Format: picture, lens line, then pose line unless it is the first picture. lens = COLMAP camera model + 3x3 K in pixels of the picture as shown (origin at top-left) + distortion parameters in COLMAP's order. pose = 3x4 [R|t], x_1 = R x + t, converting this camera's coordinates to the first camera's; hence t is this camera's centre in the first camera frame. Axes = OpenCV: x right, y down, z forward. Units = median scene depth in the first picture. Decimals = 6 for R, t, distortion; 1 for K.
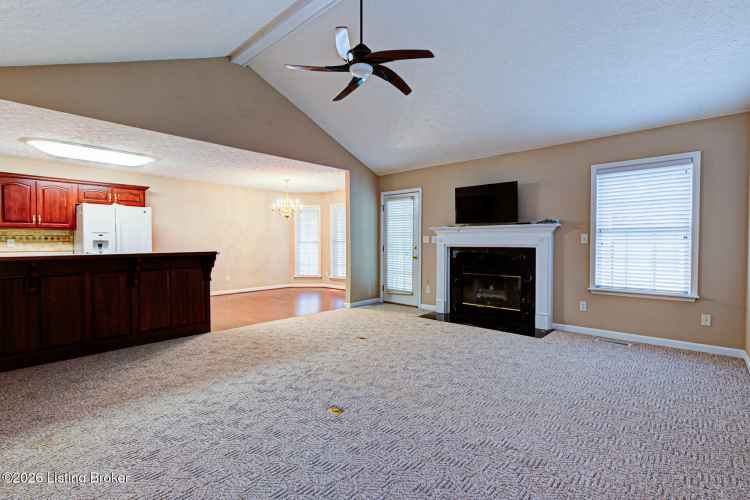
lens RADIAL K [[347.5, 0, 377.6], [0, 347.5, 248.9], [0, 0, 1]] dist [0.002299, 0.000270]
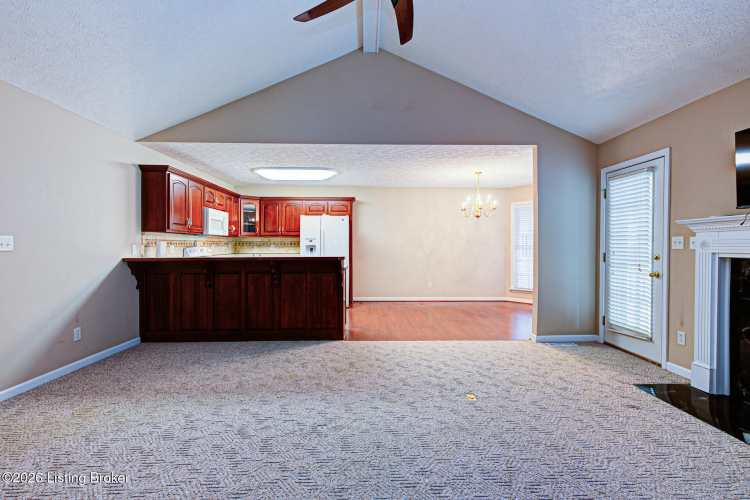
lens RADIAL K [[347.5, 0, 377.6], [0, 347.5, 248.9], [0, 0, 1]] dist [0.002299, 0.000270]
pose [[0.690978, 0.006432, -0.722847, 0.249480], [-0.016043, 0.999851, -0.006439, -0.008342], [0.722698, 0.016046, 0.690978, 0.356654]]
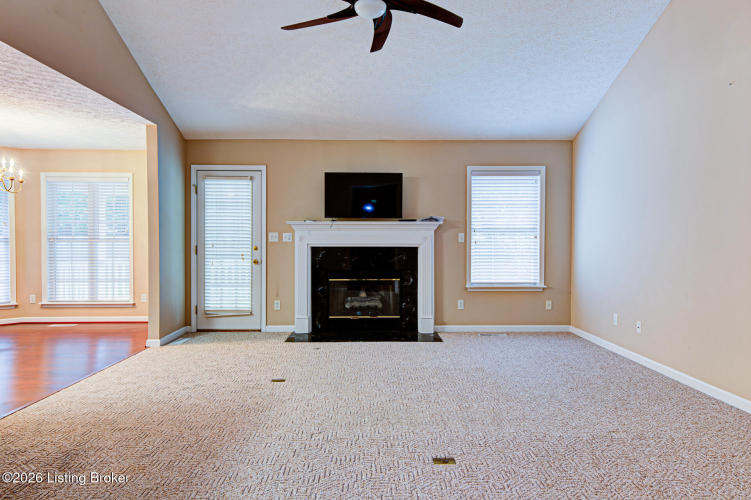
lens RADIAL K [[456.0, 0, 375.5], [0, 456.0, 250.0], [0, 0, 1]] dist [0.020227, 0.000081]
pose [[0.734608, -0.012678, 0.678374, -0.430769], [0.011602, 0.999914, 0.006123, -0.003858], [-0.678393, 0.003372, 0.734691, 0.171121]]
